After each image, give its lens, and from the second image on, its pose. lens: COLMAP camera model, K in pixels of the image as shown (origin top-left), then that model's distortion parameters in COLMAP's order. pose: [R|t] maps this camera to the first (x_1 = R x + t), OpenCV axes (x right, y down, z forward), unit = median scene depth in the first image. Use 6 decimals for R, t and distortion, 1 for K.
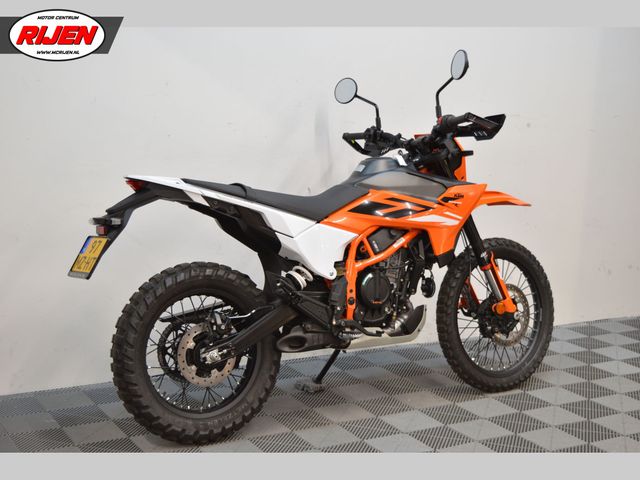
lens RADIAL K [[1026.6, 0, 320.0], [0, 1026.6, 240.0], [0, 0, 1]] dist [0.014677, 0.006365]
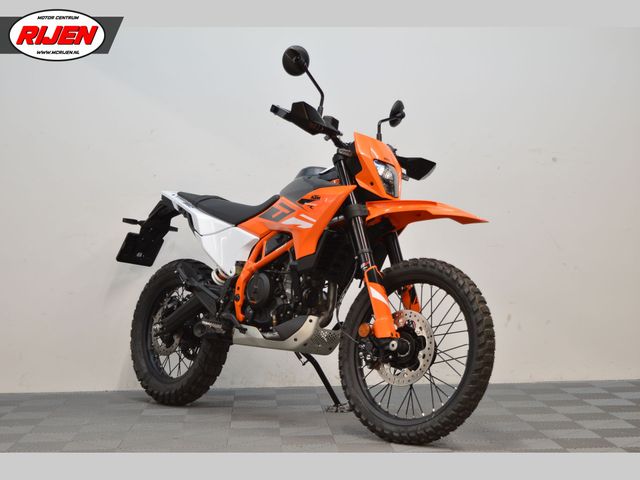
lens RADIAL K [[1165.4, 0, 320.0], [0, 1165.4, 240.0], [0, 0, 1]] dist [-0.018875, -0.016602]
pose [[0.196647, -0.046369, -0.979377, 1.235193], [-0.149147, 0.985842, -0.076622, 0.080205], [0.969064, 0.161138, 0.186947, 0.845816]]
